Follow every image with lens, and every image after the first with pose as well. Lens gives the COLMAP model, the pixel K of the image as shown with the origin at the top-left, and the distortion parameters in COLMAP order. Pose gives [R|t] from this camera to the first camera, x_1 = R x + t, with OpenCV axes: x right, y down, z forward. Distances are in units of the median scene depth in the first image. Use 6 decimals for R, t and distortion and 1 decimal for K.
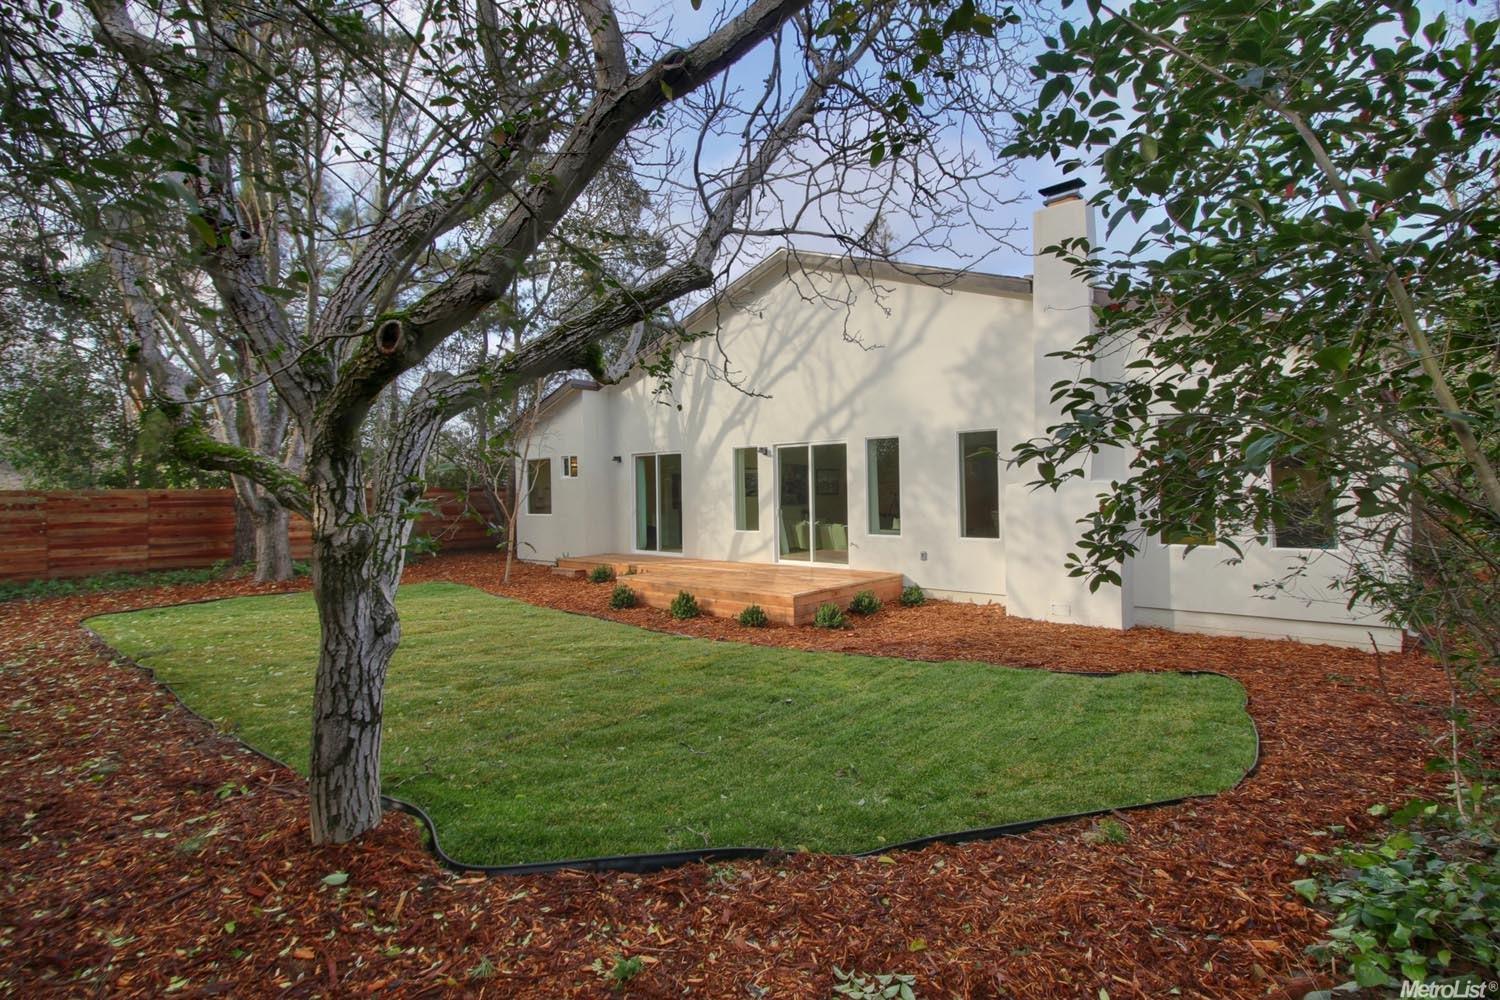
lens RADIAL K [[696.2, 0, 749.1], [0, 696.2, 496.2], [0, 0, 1]] dist [-0.001001, -0.000206]
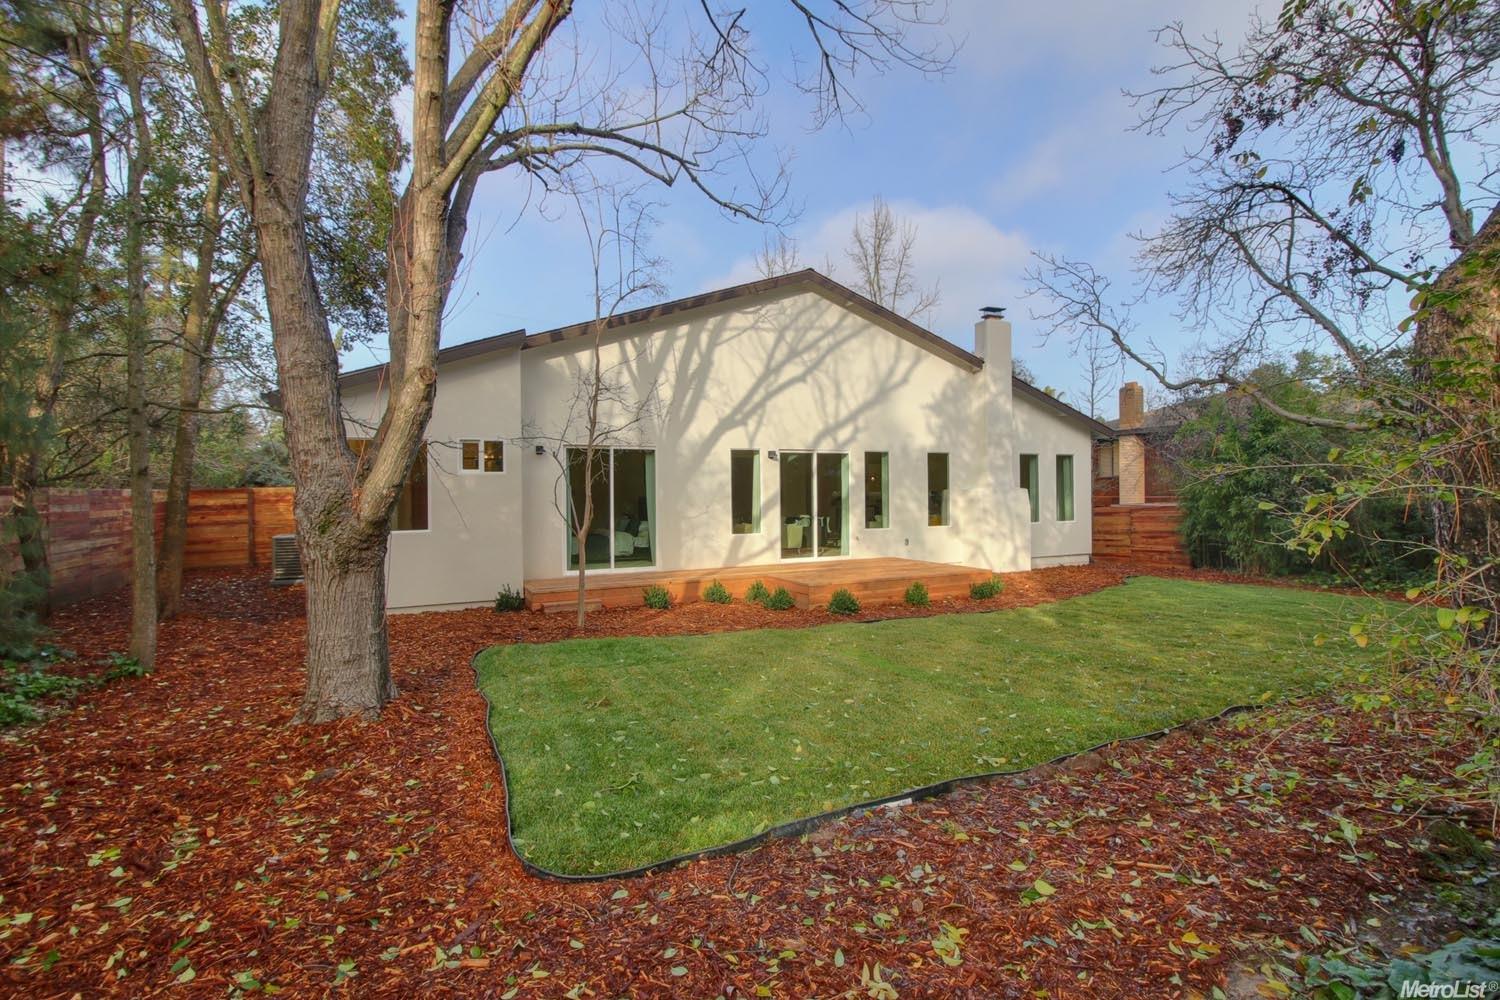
lens RADIAL K [[696.2, 0, 748.9], [0, 696.2, 499.3], [0, 0, 1]] dist [-0.001001, -0.000206]
pose [[0.409734, 0.007128, 0.912177, -0.982550], [0.020556, 0.999643, -0.017045, 0.018885], [-0.911973, 0.025734, 0.409442, 0.651986]]
